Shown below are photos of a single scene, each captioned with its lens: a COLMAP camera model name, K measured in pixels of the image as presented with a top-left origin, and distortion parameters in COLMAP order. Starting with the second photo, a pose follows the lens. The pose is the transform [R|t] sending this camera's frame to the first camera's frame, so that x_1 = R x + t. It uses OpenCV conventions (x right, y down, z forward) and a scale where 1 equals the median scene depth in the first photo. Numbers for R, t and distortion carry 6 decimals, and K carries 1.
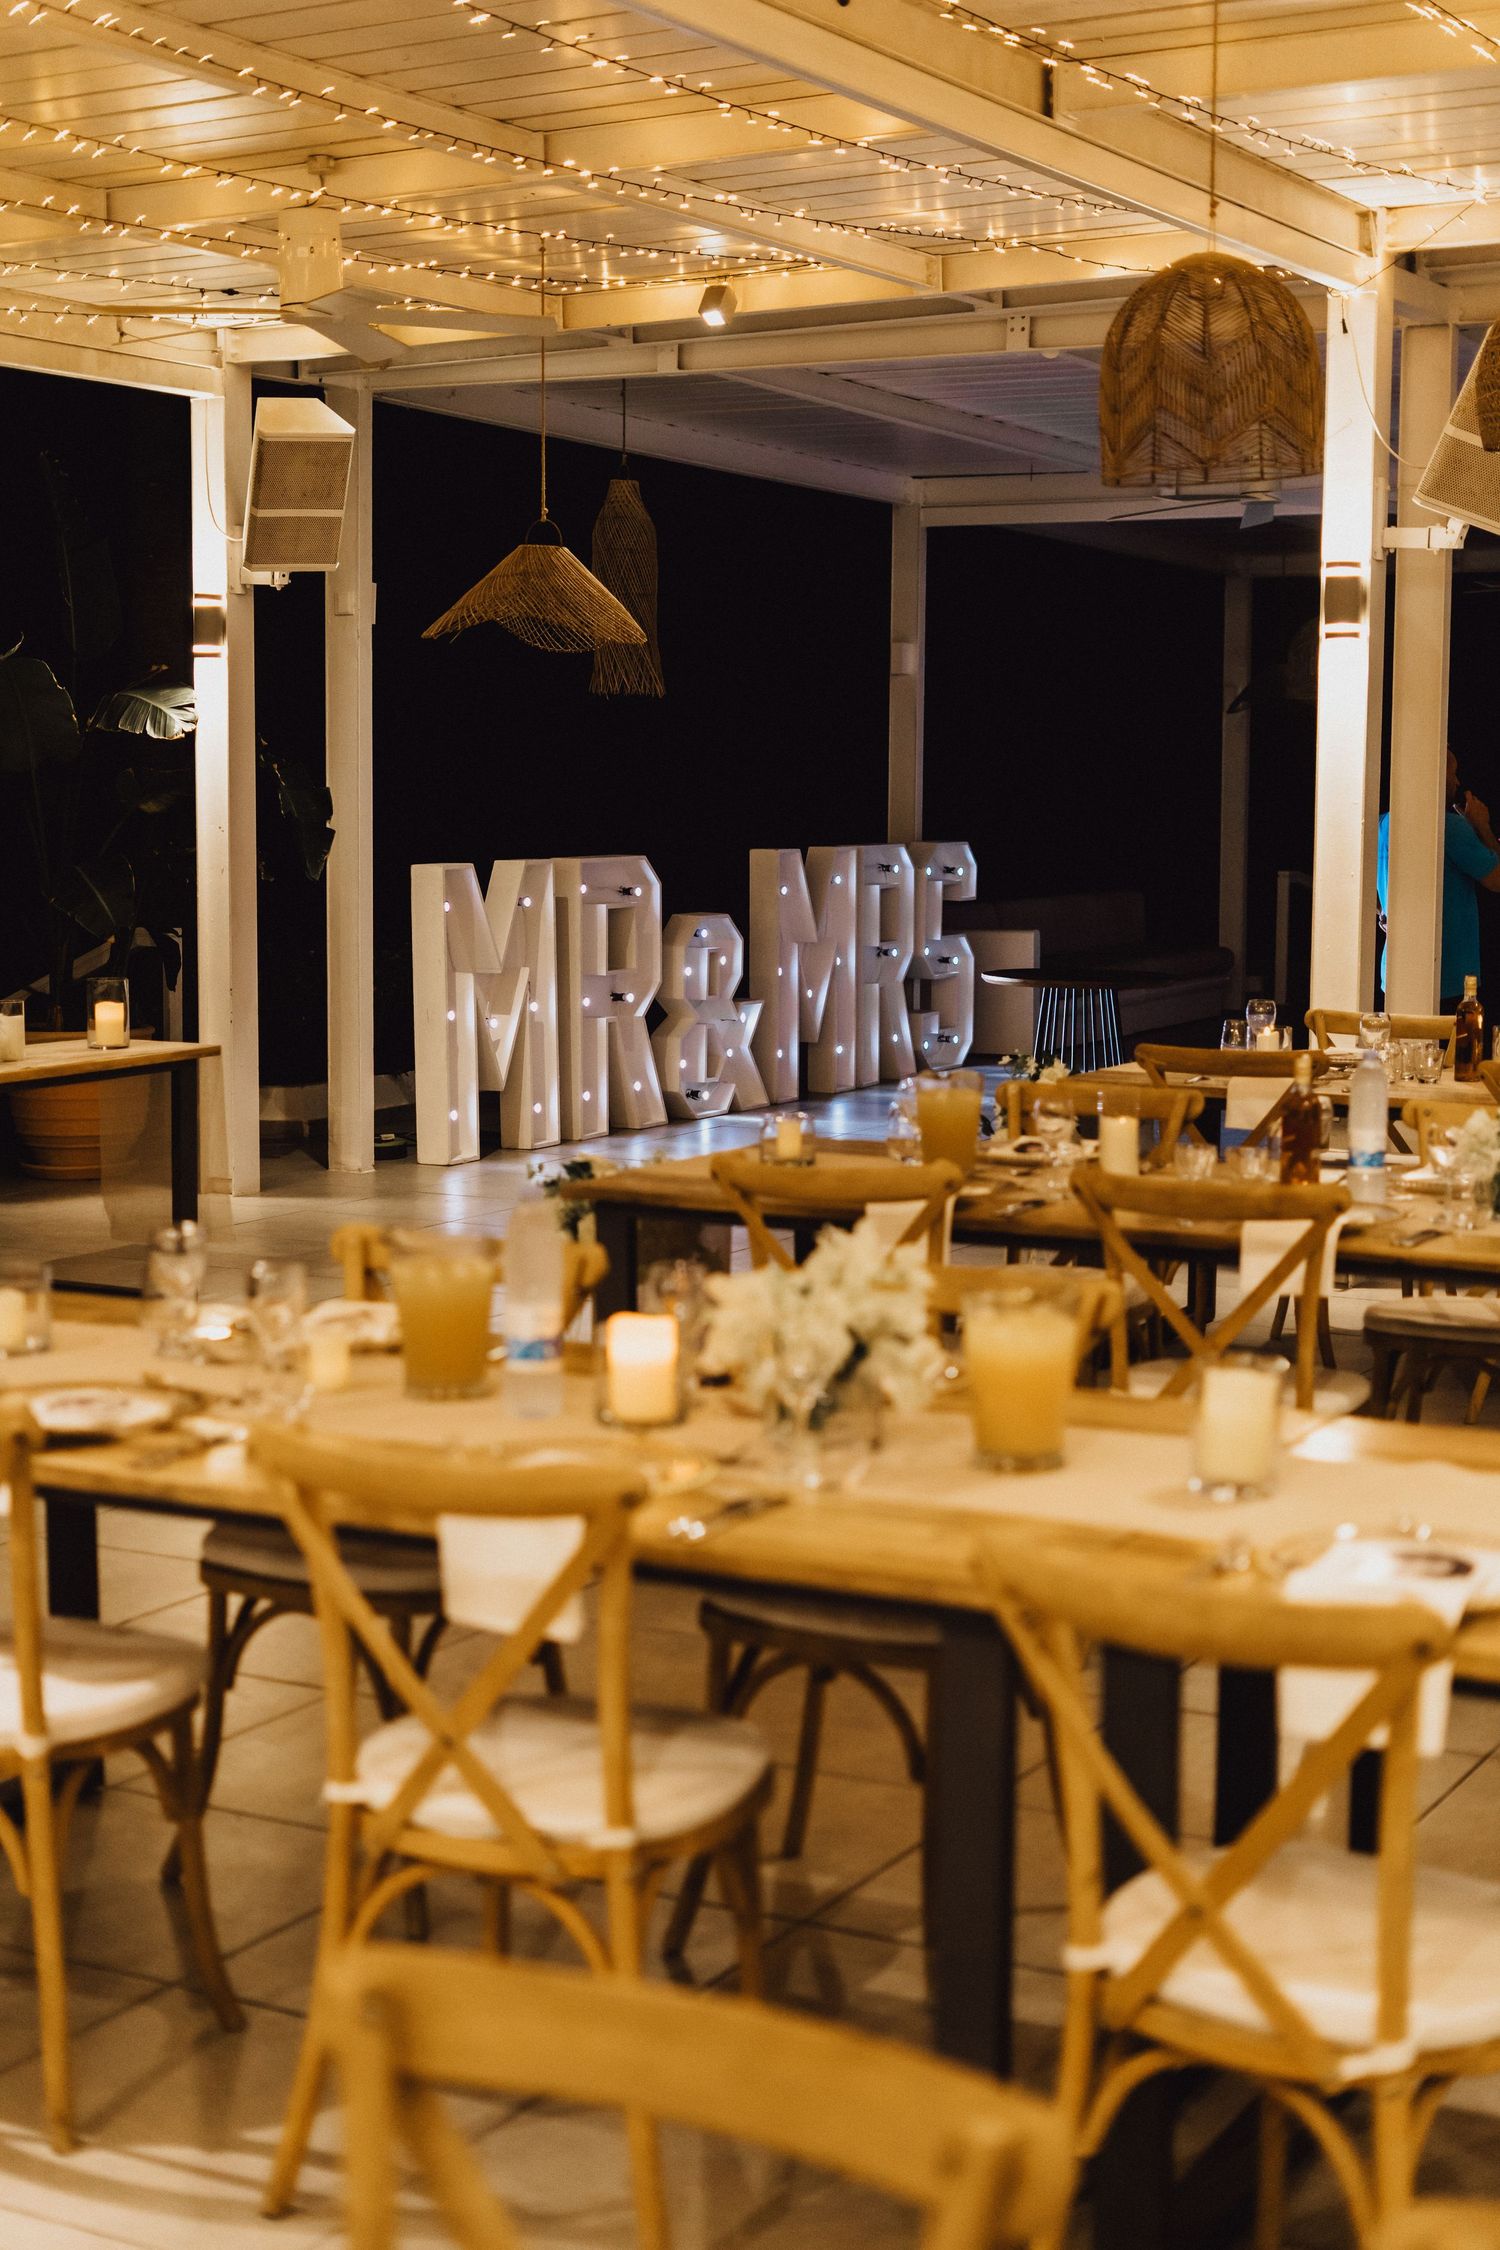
lens RADIAL K [[3238.8, 0, 751.7], [0, 3238.8, 1120.7], [0, 0, 1]] dist [0.006888, 0.000000]
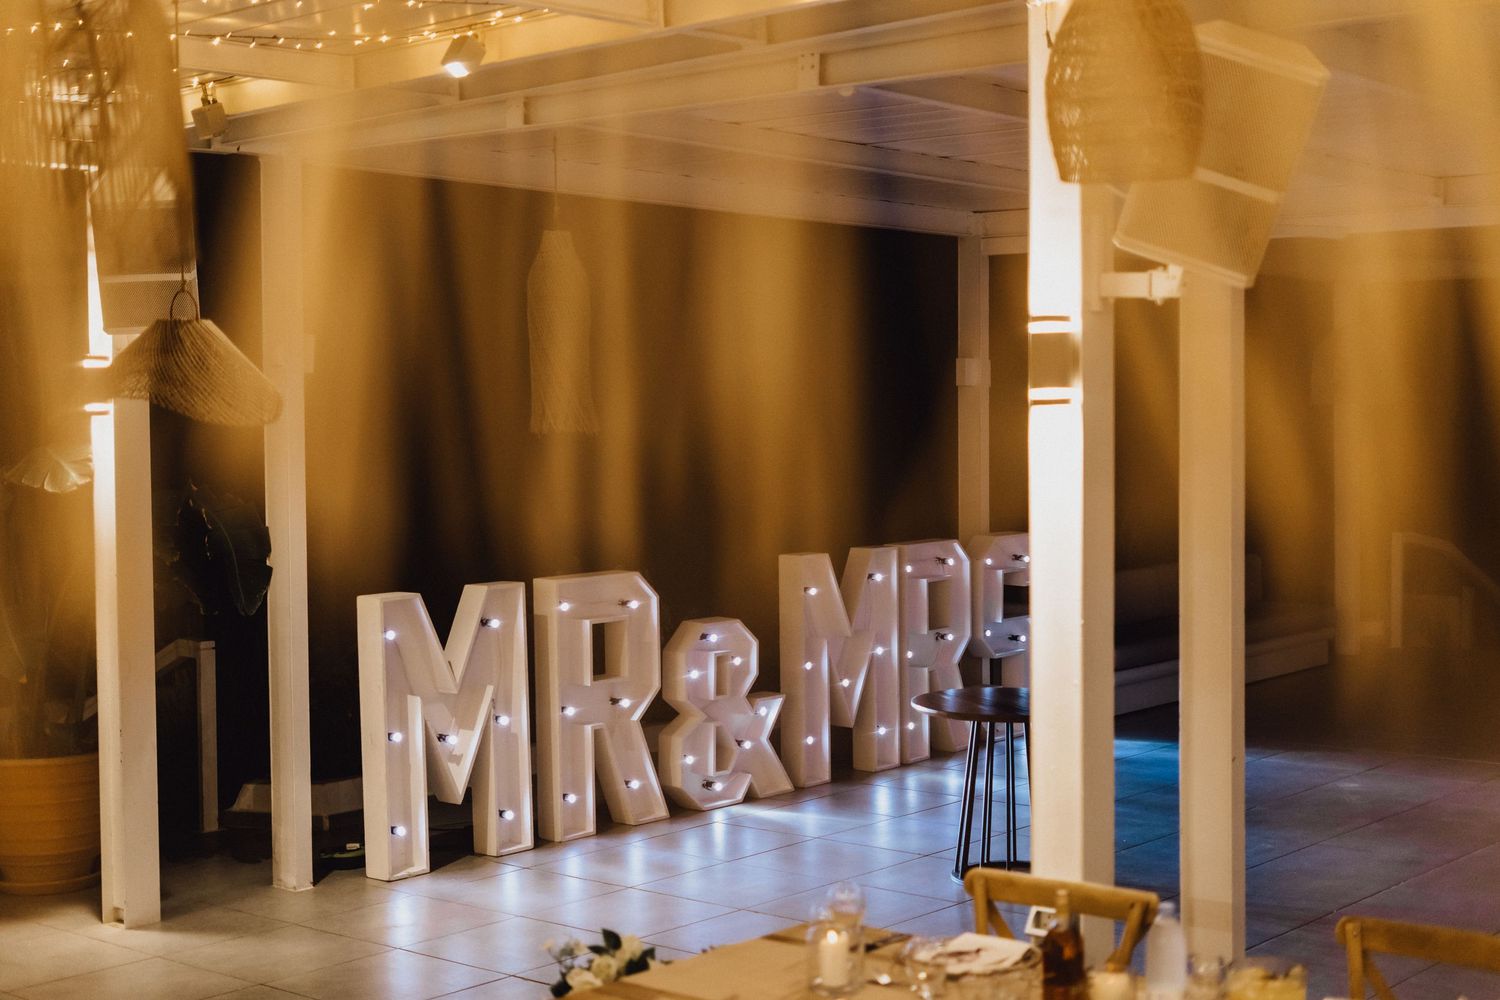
lens RADIAL K [[2159.2, 0, 747.2], [0, 2159.2, 496.1], [0, 0, 1]] dist [0.006888, 0.000000]
pose [[0.977752, -0.006724, -0.209658, 0.153062], [-0.006598, 0.998006, -0.062776, -0.061746], [0.209662, 0.062763, 0.975757, 0.301798]]
